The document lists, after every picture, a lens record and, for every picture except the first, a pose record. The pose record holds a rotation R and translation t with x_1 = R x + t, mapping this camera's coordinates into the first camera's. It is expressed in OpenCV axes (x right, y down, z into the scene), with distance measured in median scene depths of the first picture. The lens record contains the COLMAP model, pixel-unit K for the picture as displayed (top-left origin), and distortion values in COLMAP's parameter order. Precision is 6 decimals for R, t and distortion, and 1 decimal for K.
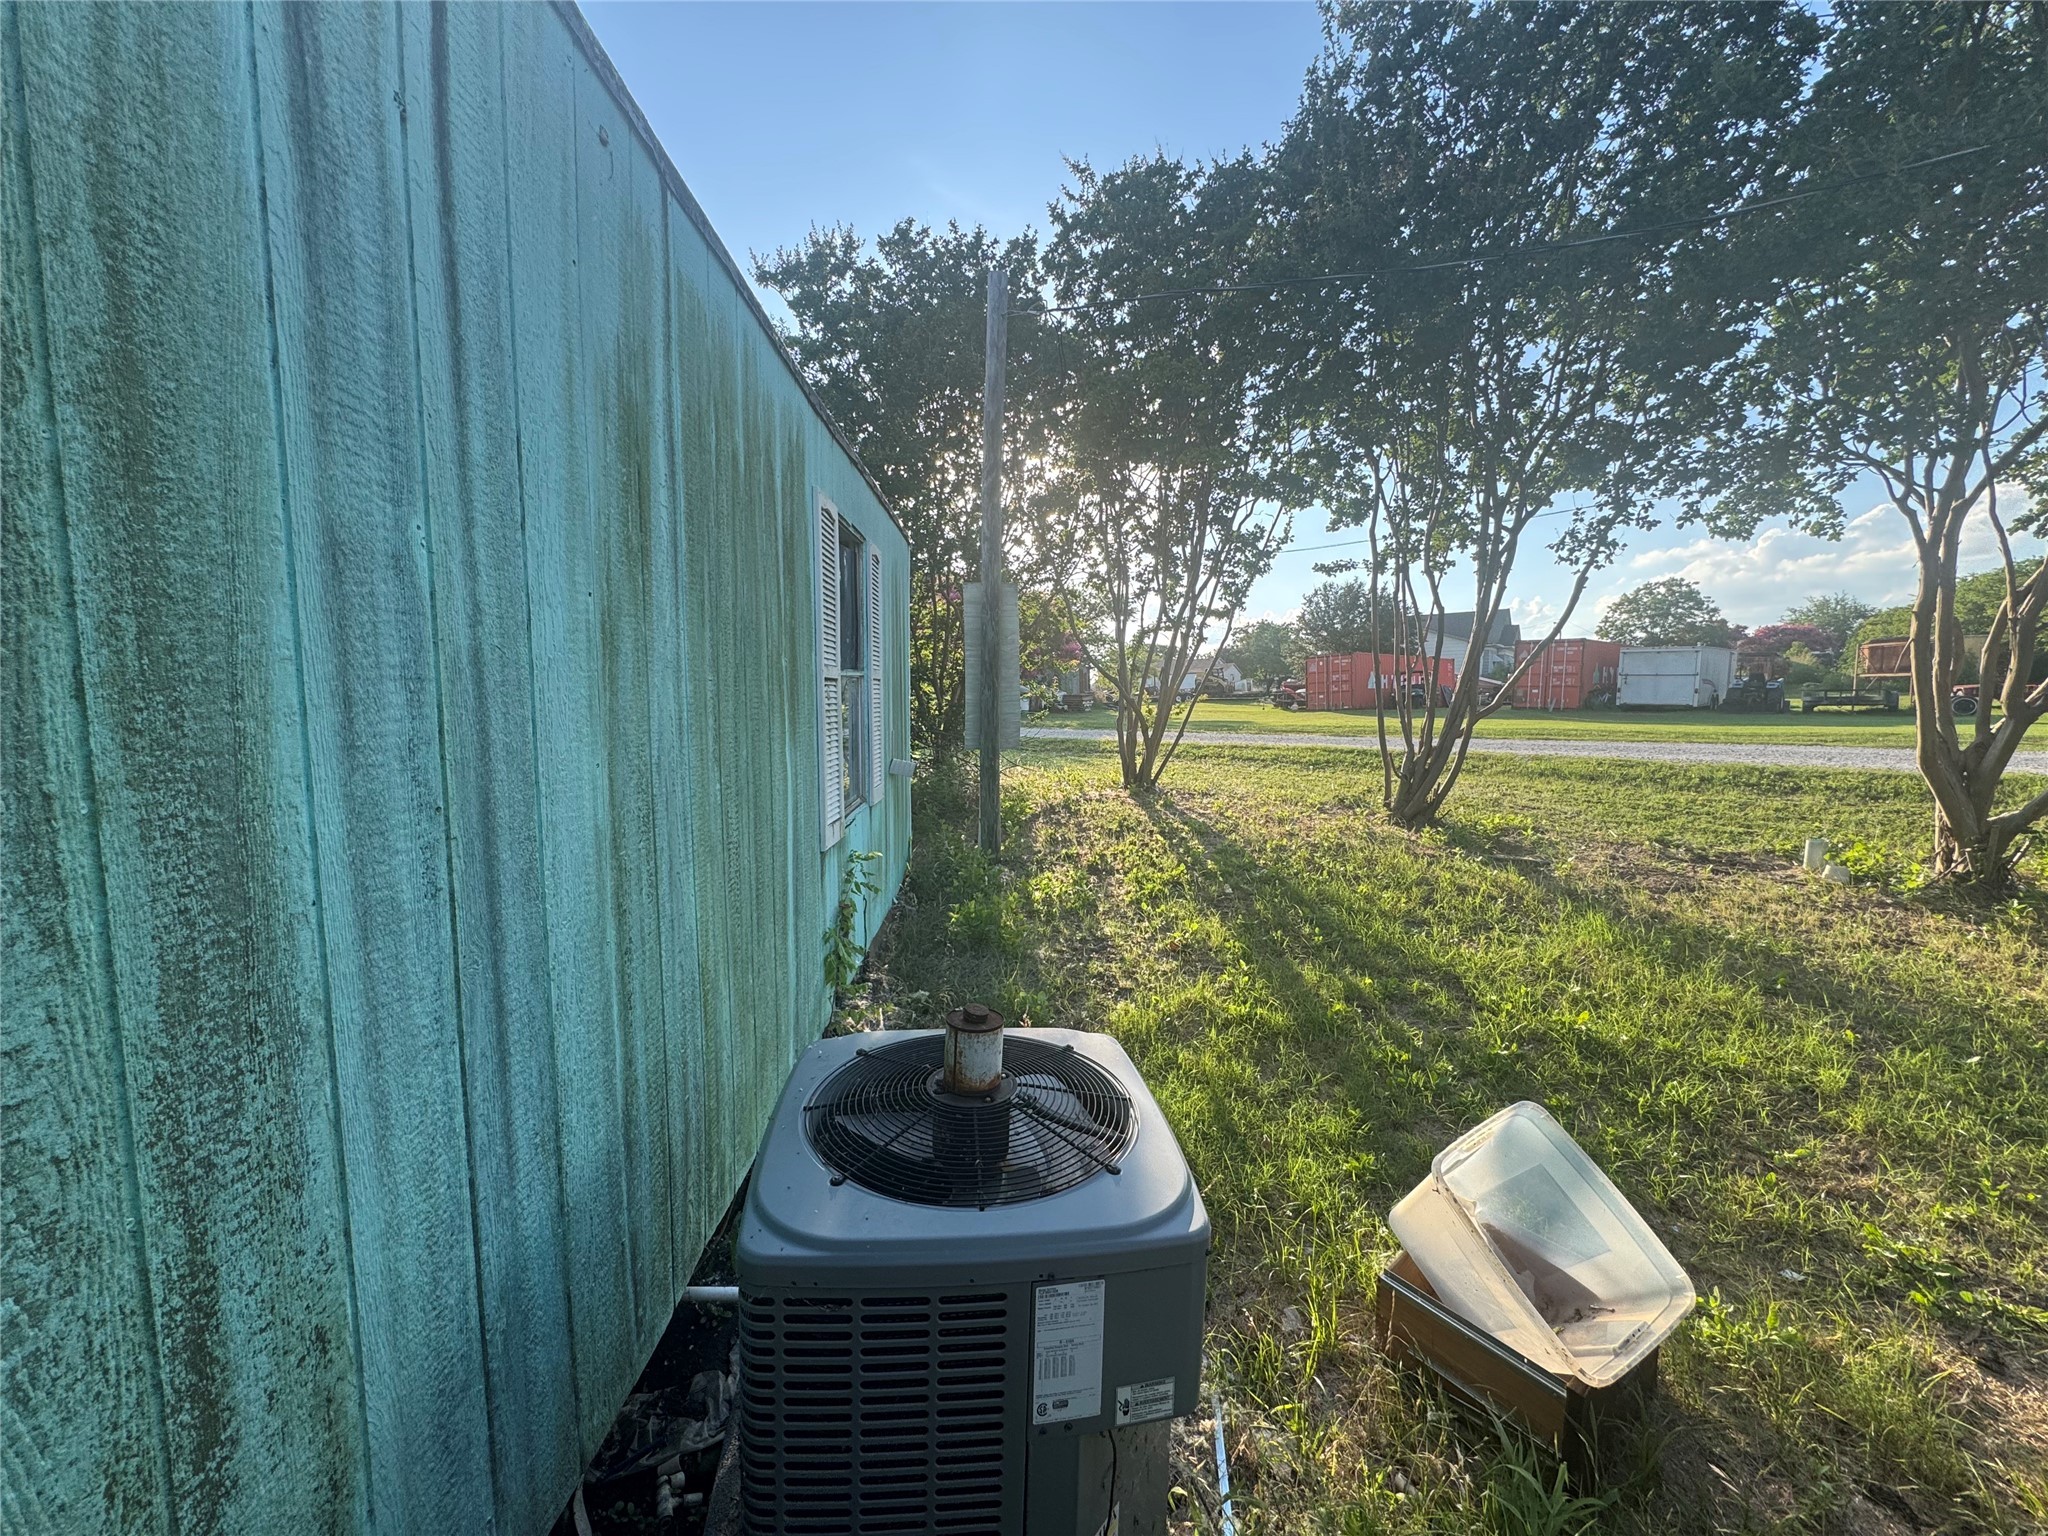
lens RADIAL K [[818.3, 0, 1022.6], [0, 818.3, 768.0], [0, 0, 1]] dist [-0.002320, 0.000349]
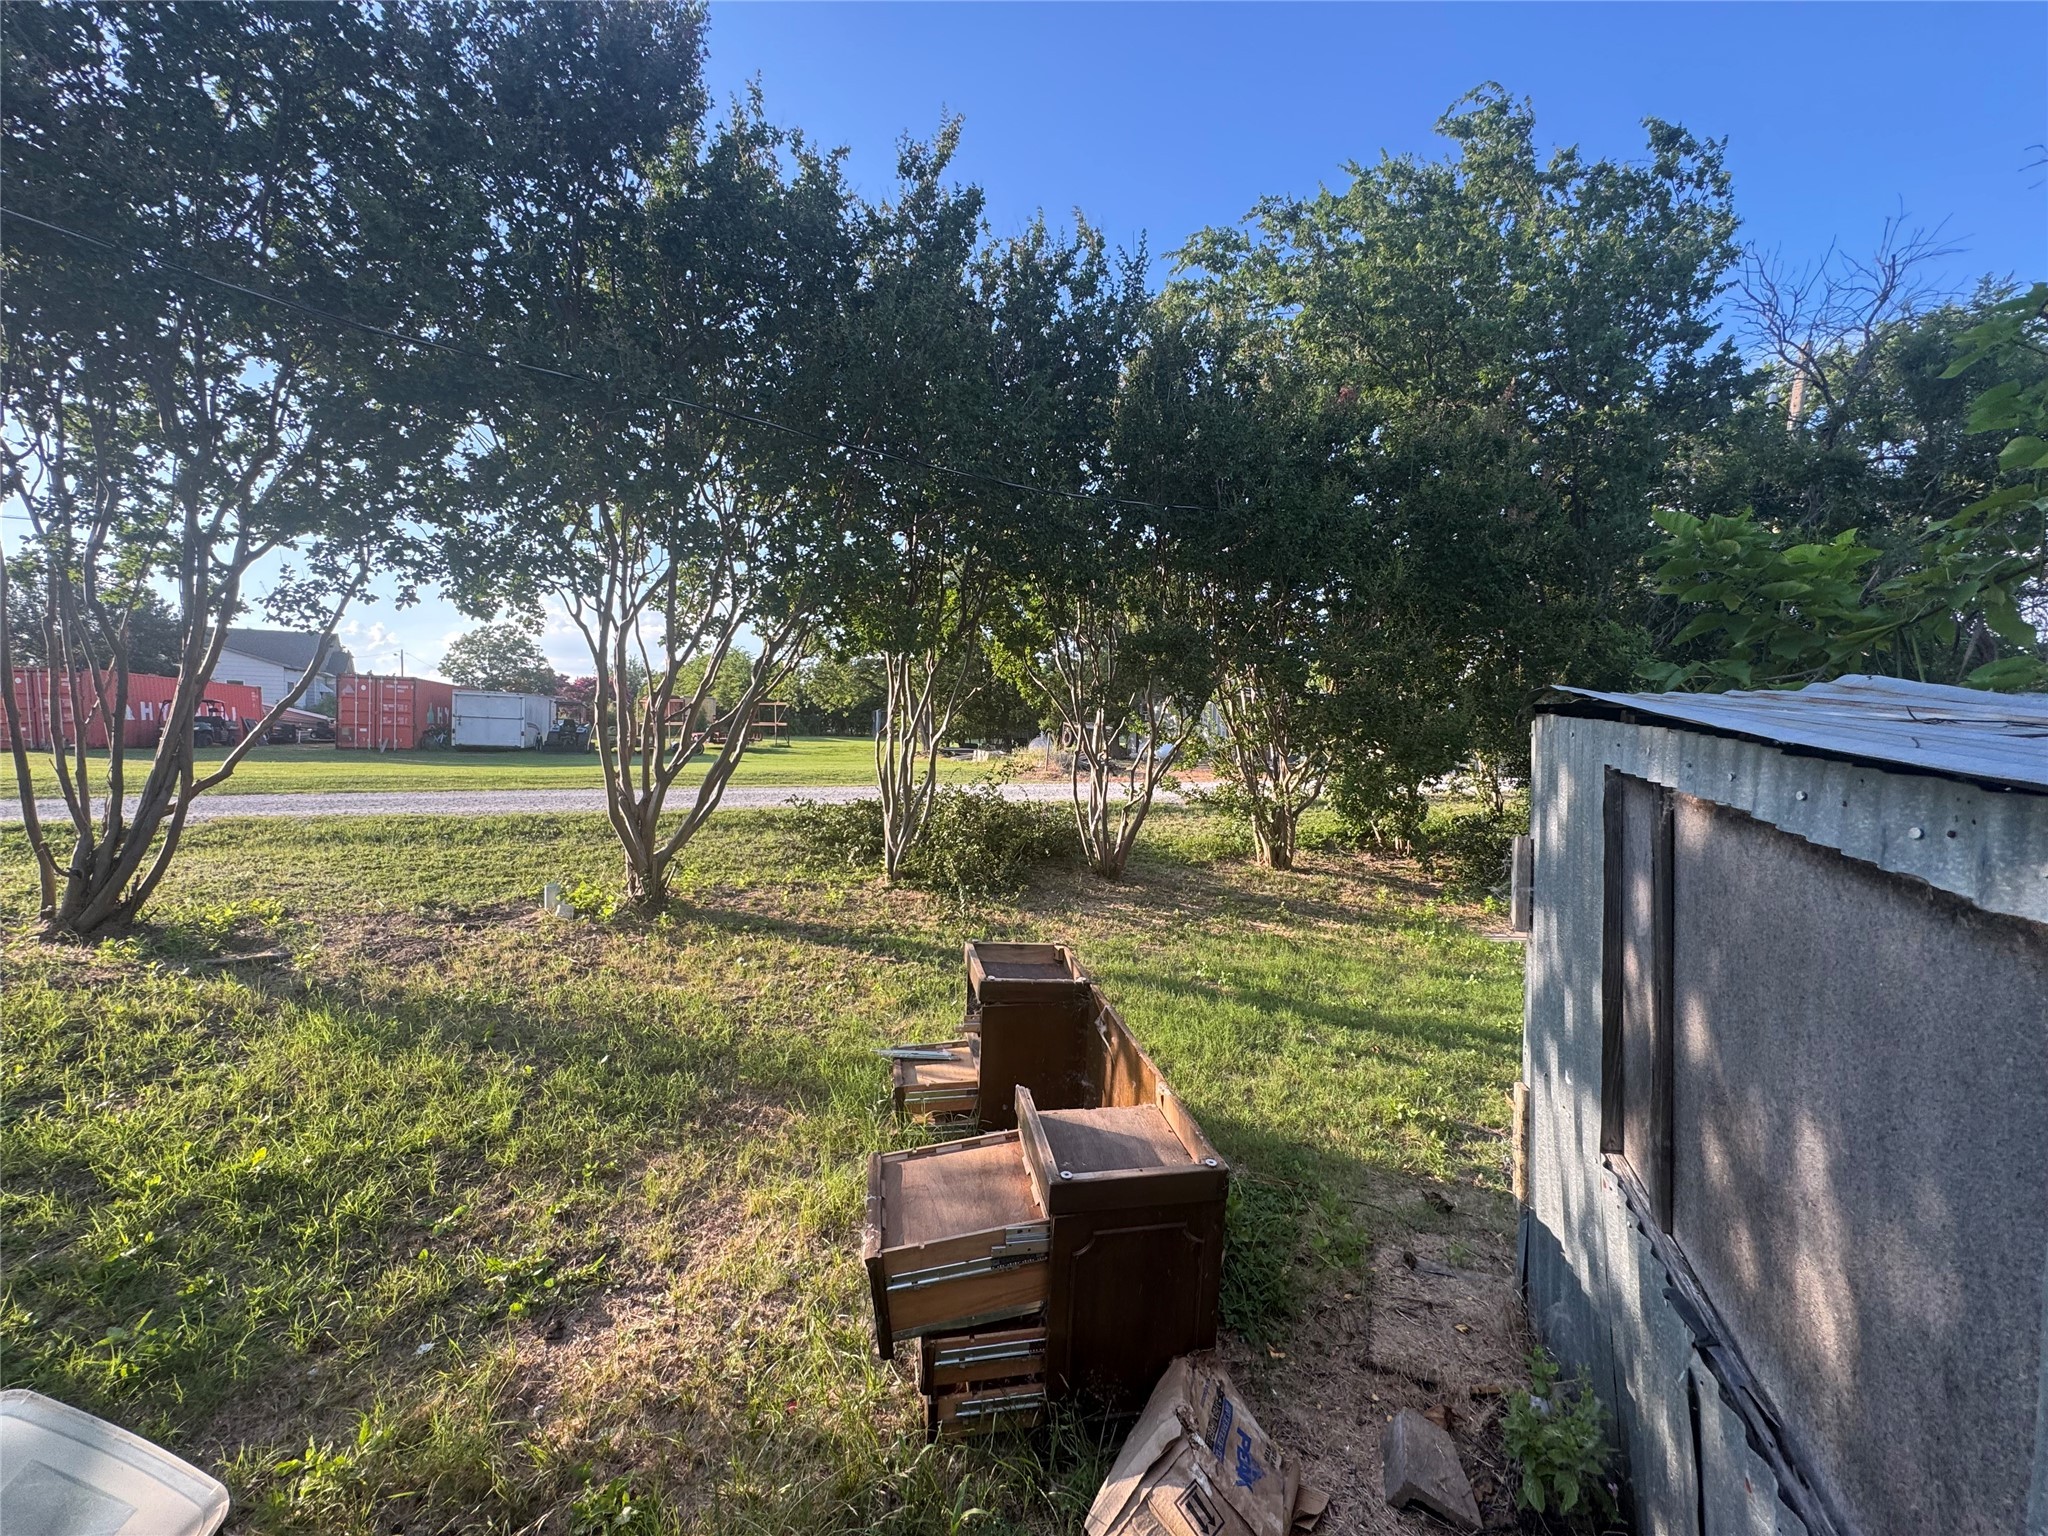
lens RADIAL K [[818.3, 0, 1022.6], [0, 818.3, 768.0], [0, 0, 1]] dist [-0.002320, 0.000349]
pose [[0.345655, -0.021381, 0.938118, 0.093320], [0.059097, 0.998252, 0.000977, -0.041796], [-0.936499, 0.055103, 0.346314, -0.066215]]
